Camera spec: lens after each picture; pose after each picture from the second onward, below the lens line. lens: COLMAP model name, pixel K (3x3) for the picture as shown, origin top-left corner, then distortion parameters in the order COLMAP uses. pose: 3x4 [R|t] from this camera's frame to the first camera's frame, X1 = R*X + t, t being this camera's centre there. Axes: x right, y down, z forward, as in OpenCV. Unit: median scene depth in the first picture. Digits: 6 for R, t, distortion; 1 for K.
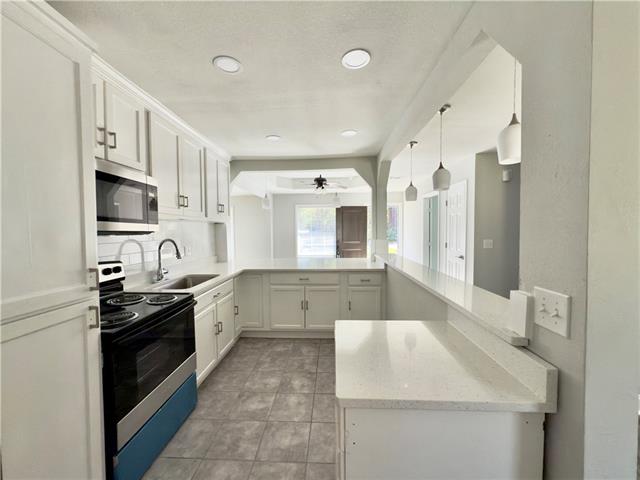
lens RADIAL K [[256.0, 0, 320.9], [0, 256.0, 239.5], [0, 0, 1]] dist [0.000056, -0.000820]
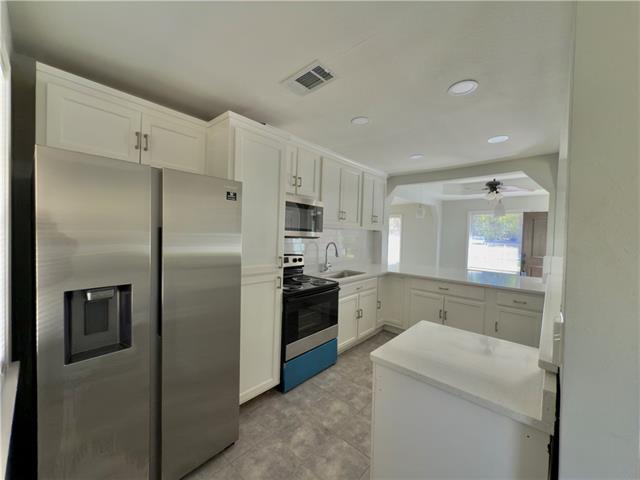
lens RADIAL K [[256.0, 0, 319.0], [0, 256.0, 239.2], [0, 0, 1]] dist [0.000056, -0.000820]
pose [[0.764824, 0.045573, -0.642625, 0.261044], [-0.059215, 0.998245, 0.000318, -0.015478], [0.641512, 0.037810, 0.766181, -0.130552]]
